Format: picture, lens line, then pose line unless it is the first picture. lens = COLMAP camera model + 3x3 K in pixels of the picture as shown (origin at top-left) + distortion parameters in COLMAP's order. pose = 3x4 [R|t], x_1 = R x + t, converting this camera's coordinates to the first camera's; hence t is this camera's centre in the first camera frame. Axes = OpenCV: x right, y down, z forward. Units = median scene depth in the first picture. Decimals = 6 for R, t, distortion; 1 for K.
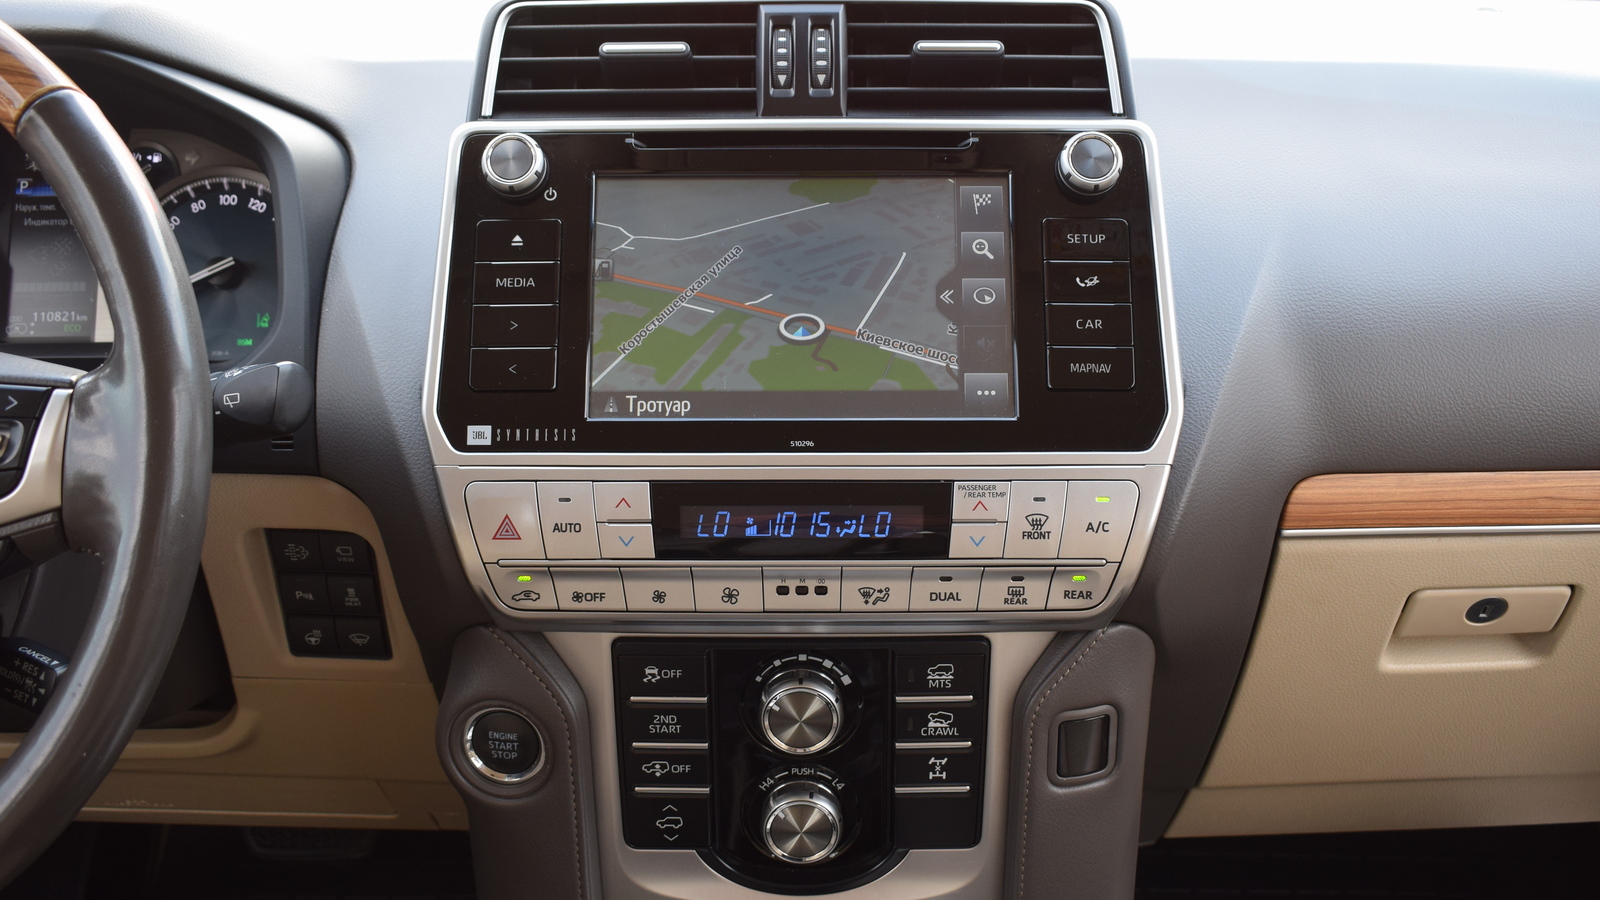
lens RADIAL K [[1559.5, 0, 803.4], [0, 1559.5, 443.5], [0, 0, 1]] dist [-0.067434, 0.000000]
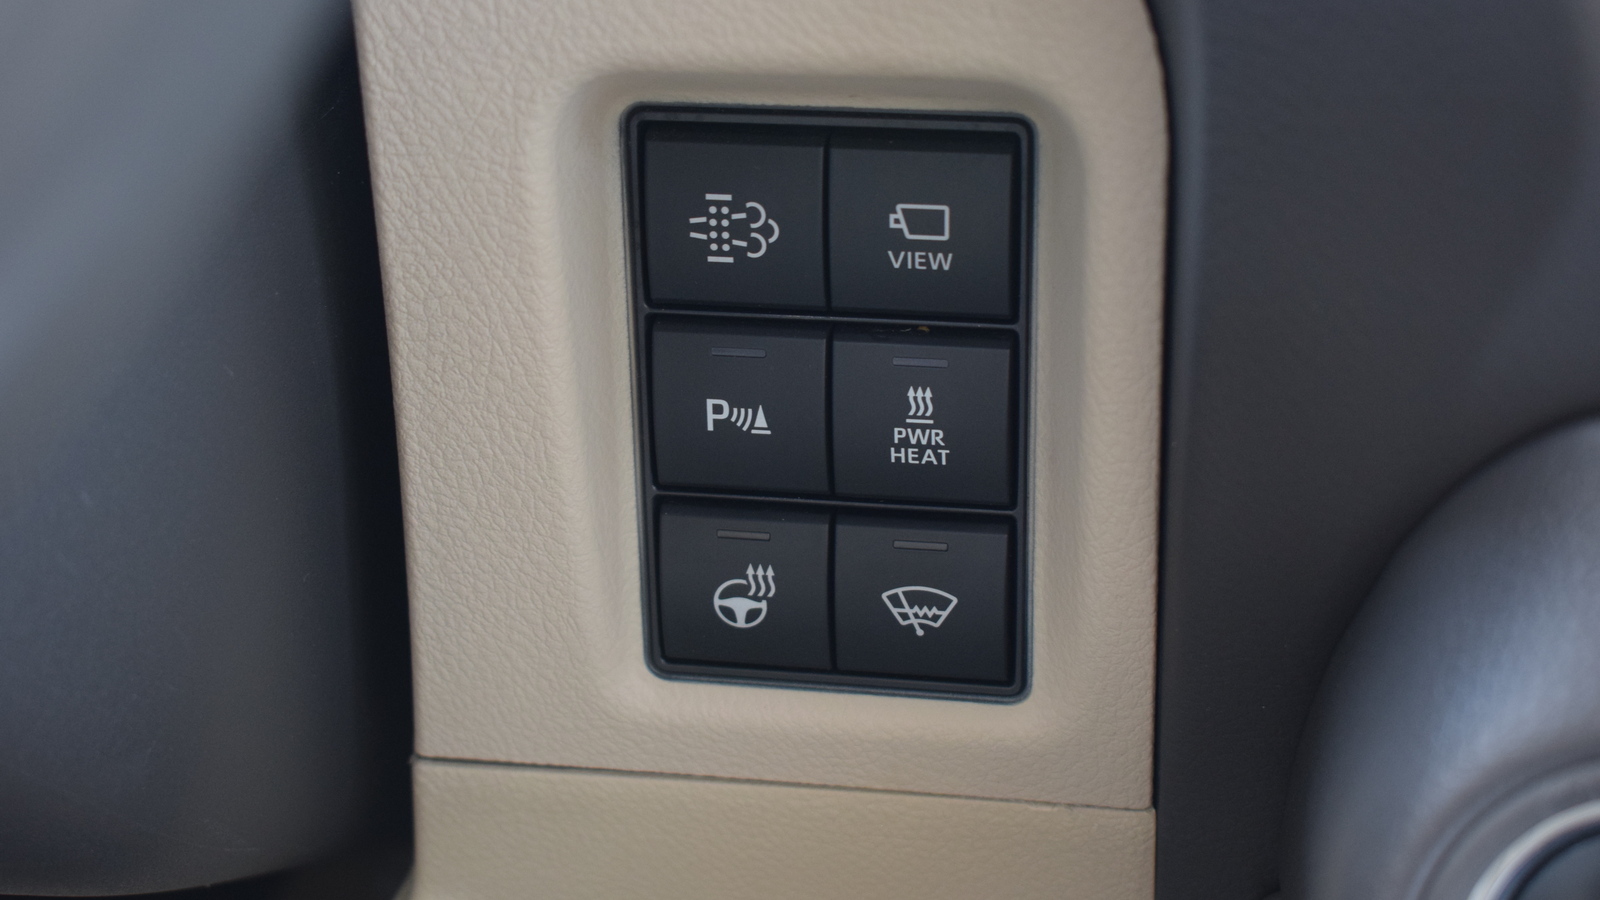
lens RADIAL K [[2696.0, 0, 800.9], [0, 2696.0, 449.9], [0, 0, 1]] dist [0.003445, 0.000000]
pose [[0.988250, 0.037258, -0.148237, -0.264280], [-0.059076, 0.987575, -0.145622, 0.185386], [0.140970, 0.152669, 0.978172, 0.598893]]
